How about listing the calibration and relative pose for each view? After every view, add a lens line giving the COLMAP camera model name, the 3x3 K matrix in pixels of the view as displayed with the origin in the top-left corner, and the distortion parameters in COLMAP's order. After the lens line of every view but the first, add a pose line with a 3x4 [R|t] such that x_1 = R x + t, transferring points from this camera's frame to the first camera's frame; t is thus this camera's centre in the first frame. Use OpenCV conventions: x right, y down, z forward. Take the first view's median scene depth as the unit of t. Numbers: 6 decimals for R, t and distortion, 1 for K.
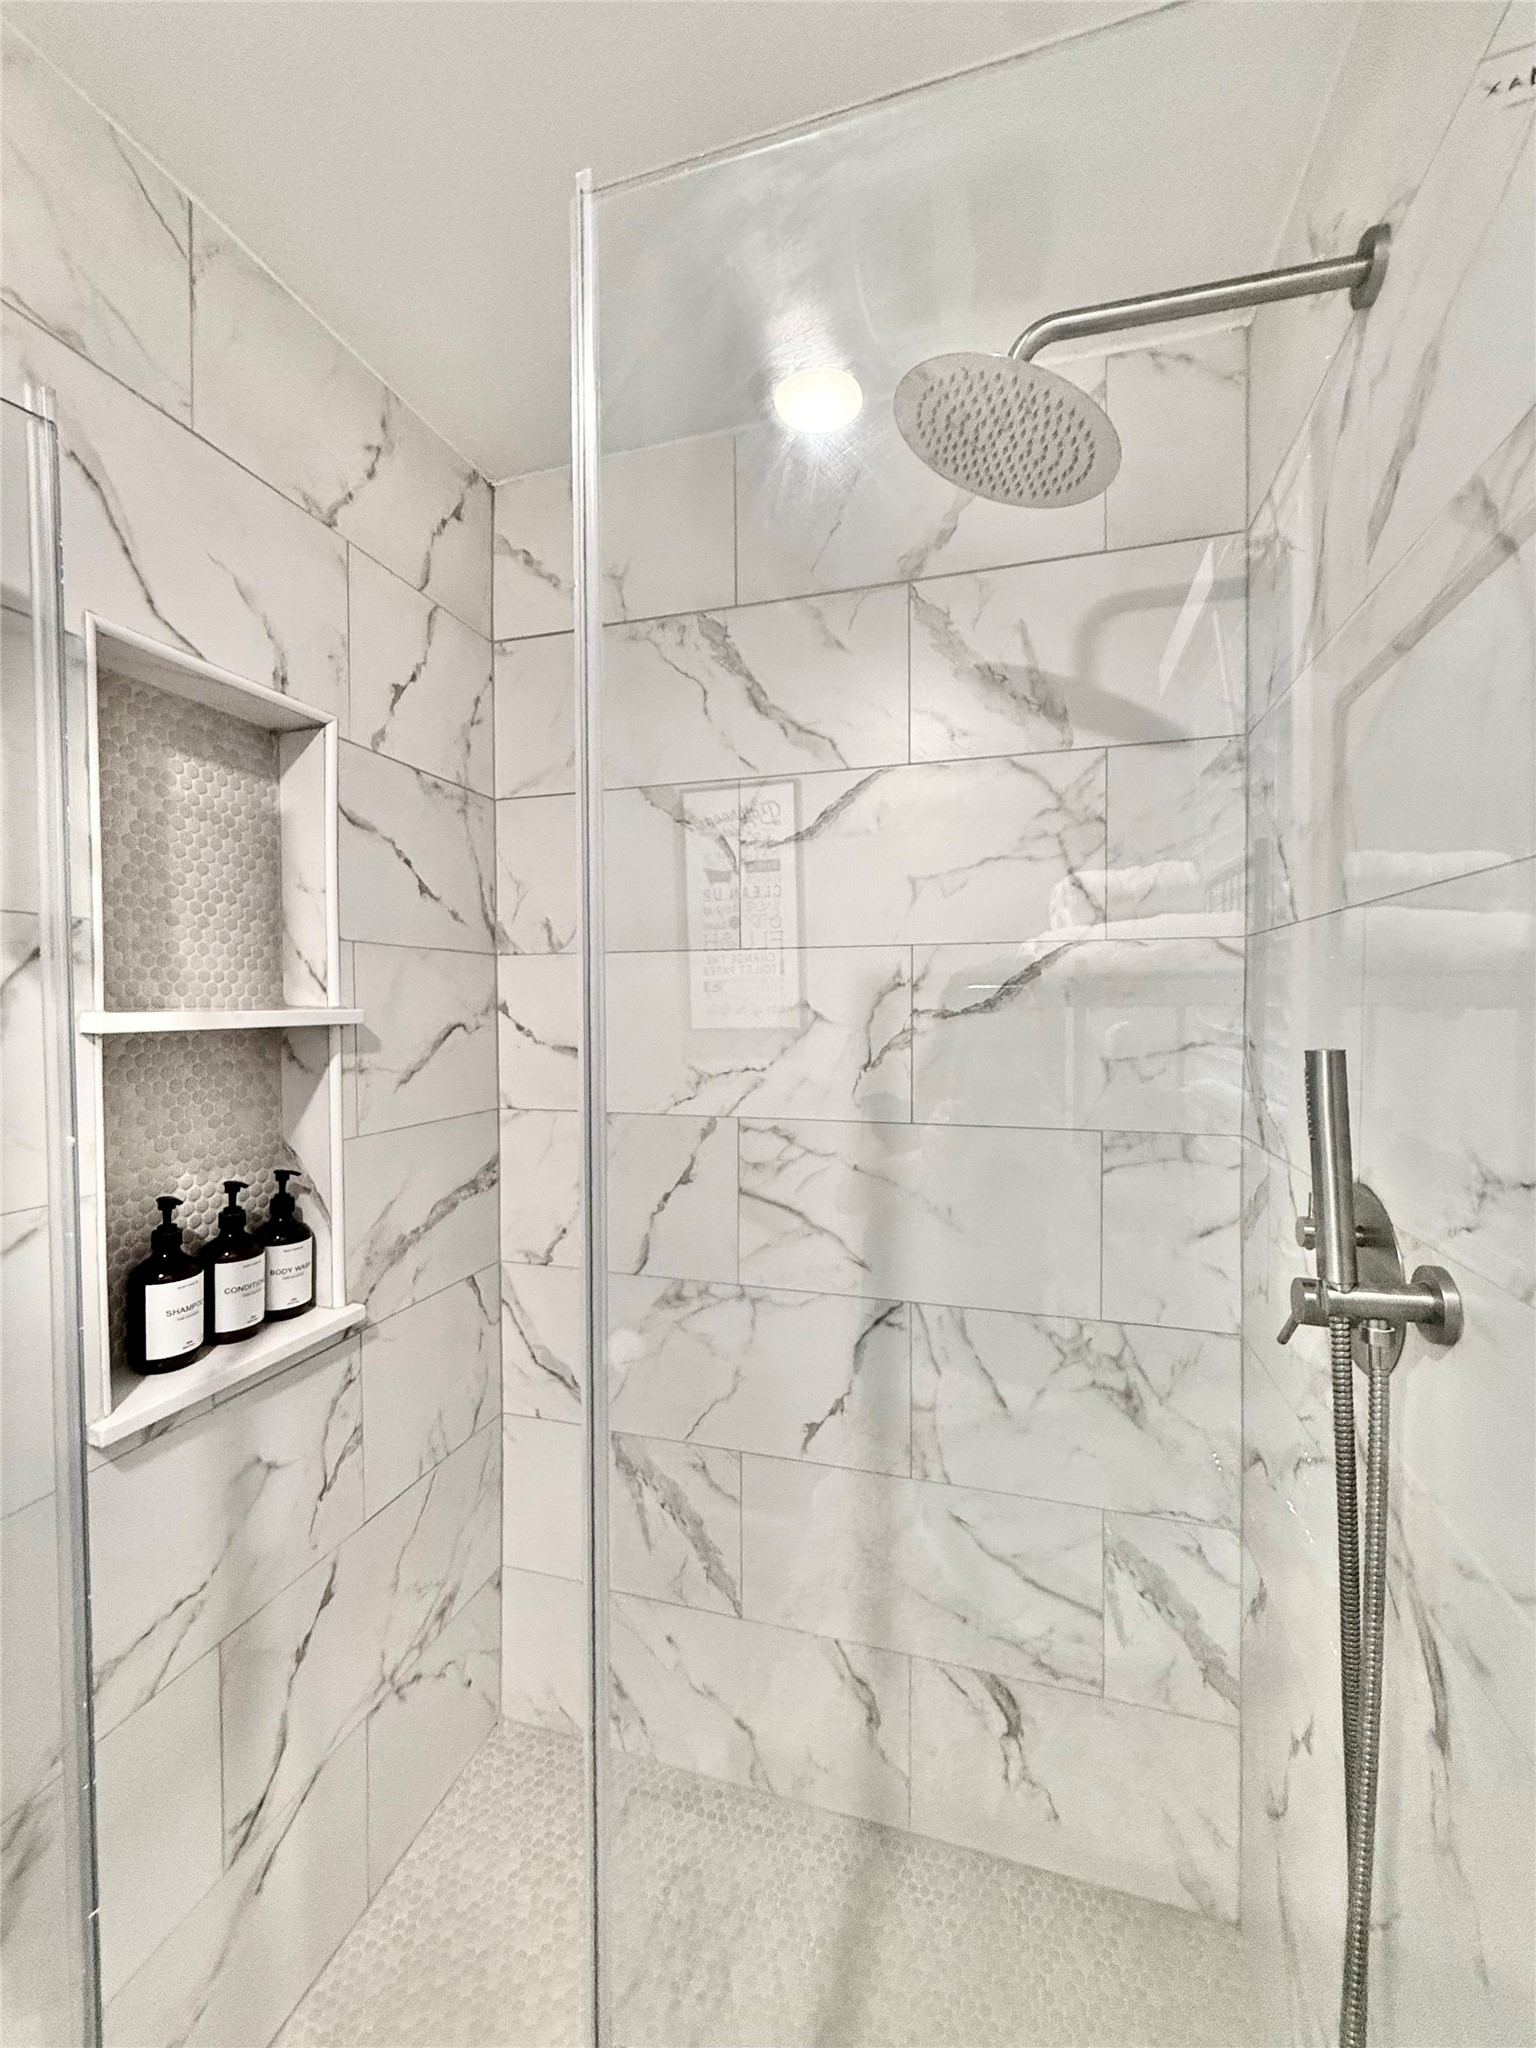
lens RADIAL K [[818.4, 0, 770.0], [0, 818.4, 1018.0], [0, 0, 1]] dist [-0.000296, 0.000051]
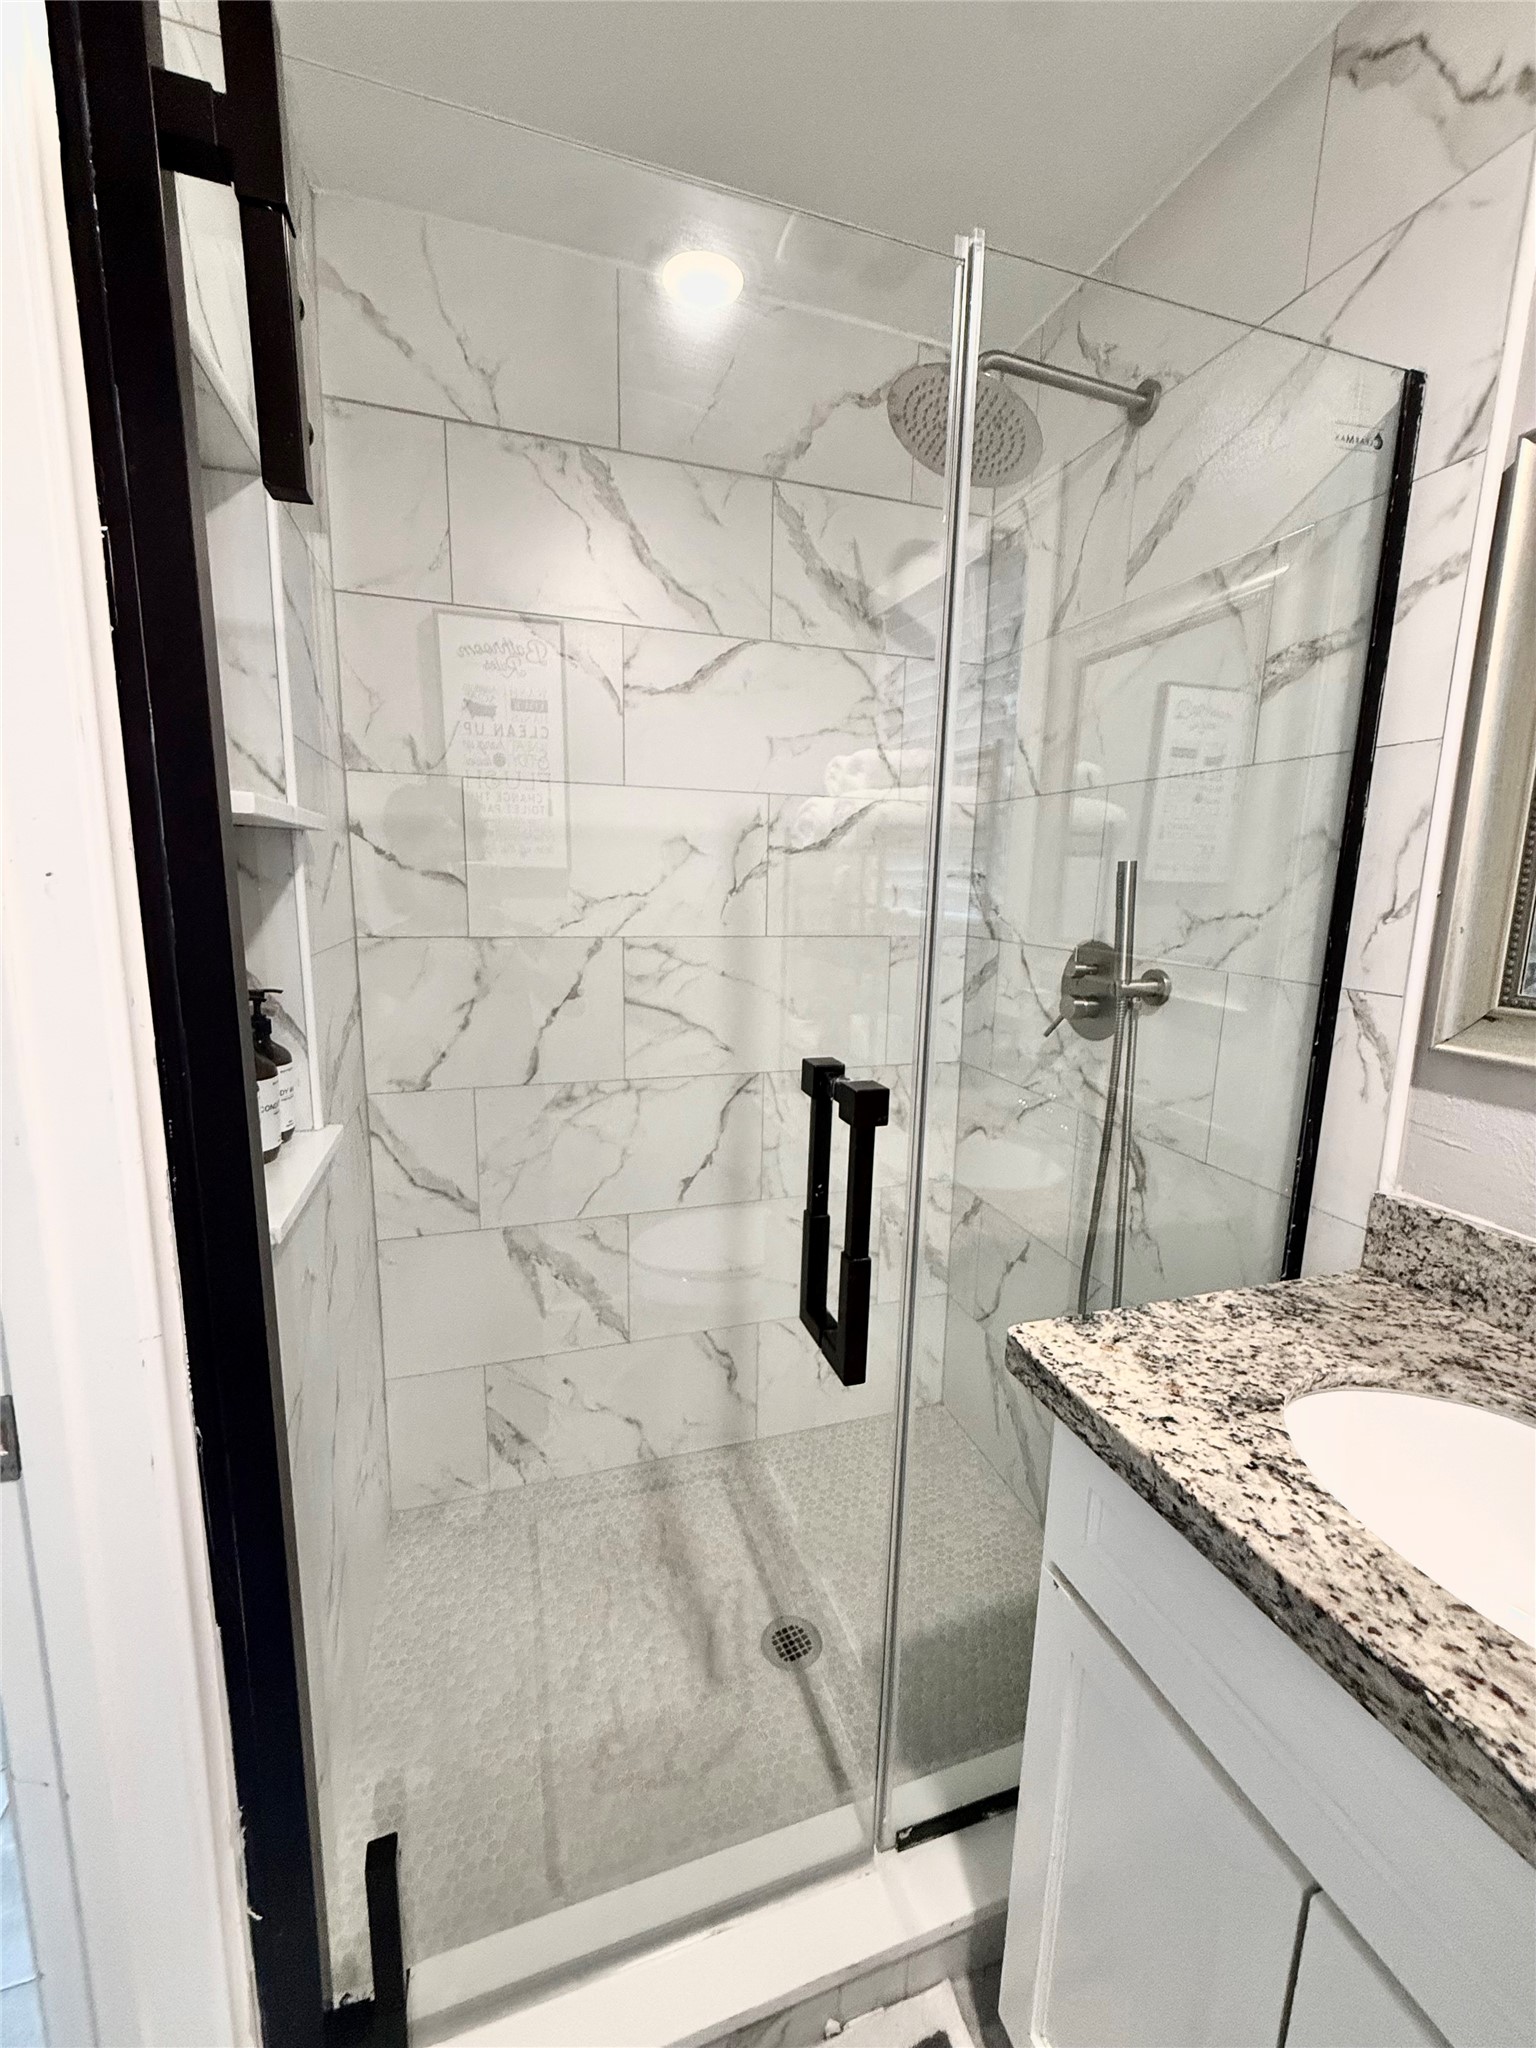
lens RADIAL K [[818.4, 0, 770.0], [0, 818.4, 1018.0], [0, 0, 1]] dist [-0.000296, 0.000051]
pose [[0.824063, -0.073511, 0.561709, -0.556377], [-0.014022, 0.988594, 0.149949, 0.062972], [-0.566325, -0.131444, 0.813633, -0.068379]]
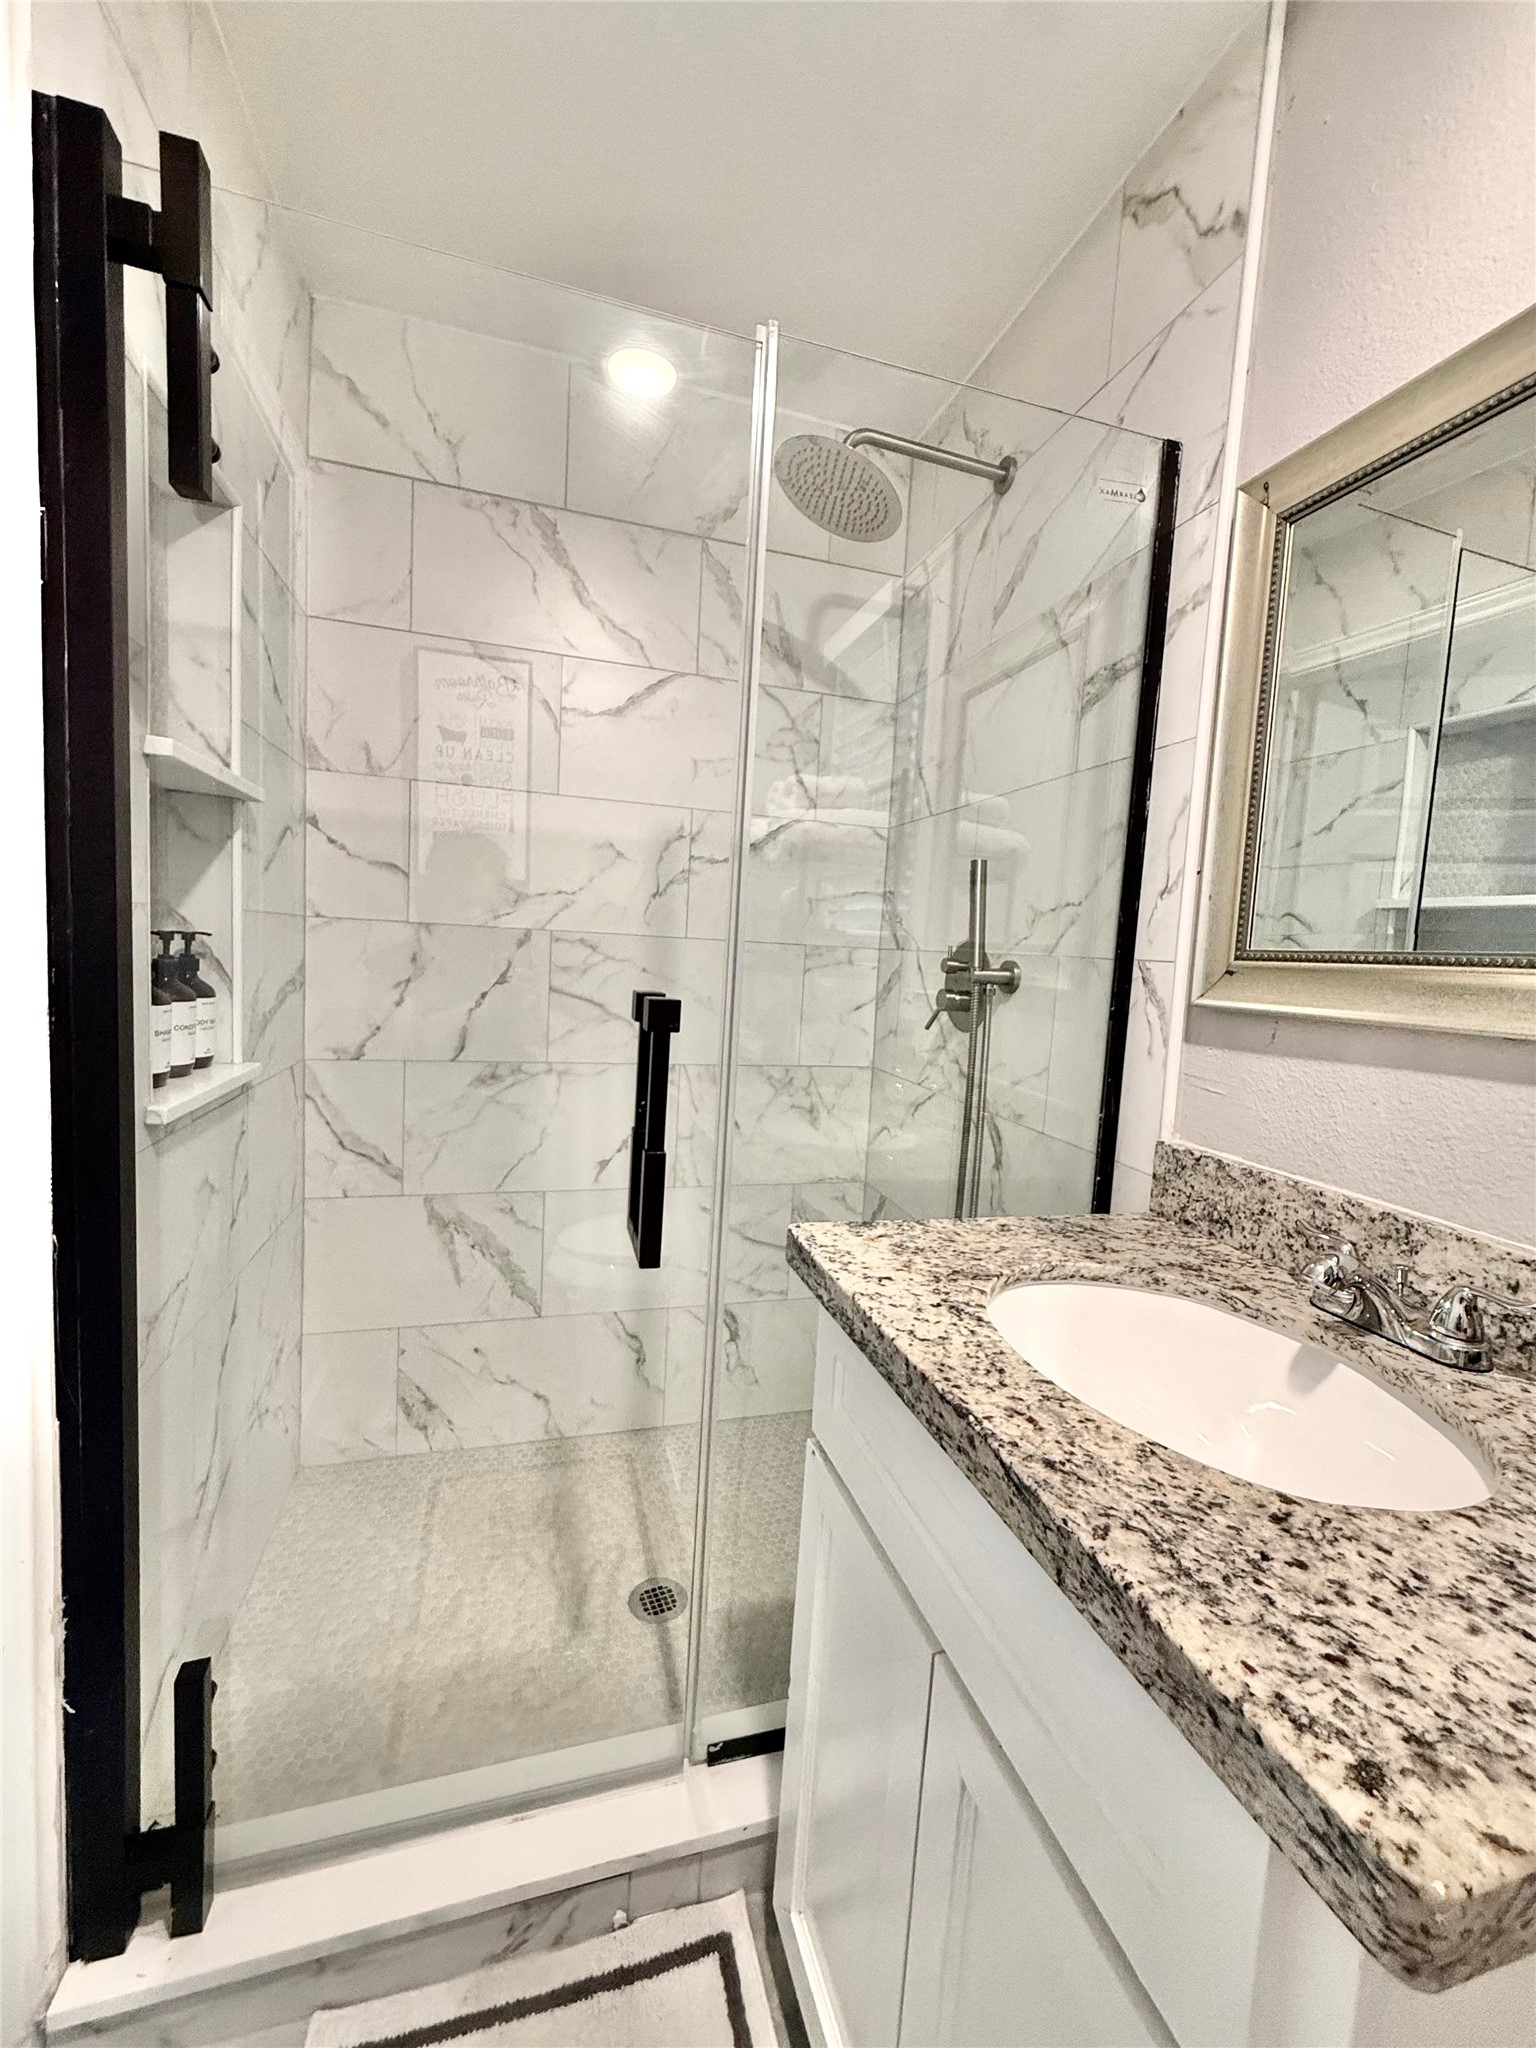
lens RADIAL K [[818.4, 0, 770.0], [0, 818.4, 1018.0], [0, 0, 1]] dist [-0.000296, 0.000051]
pose [[0.839005, 0.004889, 0.544102, -0.470397], [-0.048861, 0.996597, 0.066390, 0.166377], [-0.541925, -0.082286, 0.836389, -0.263652]]
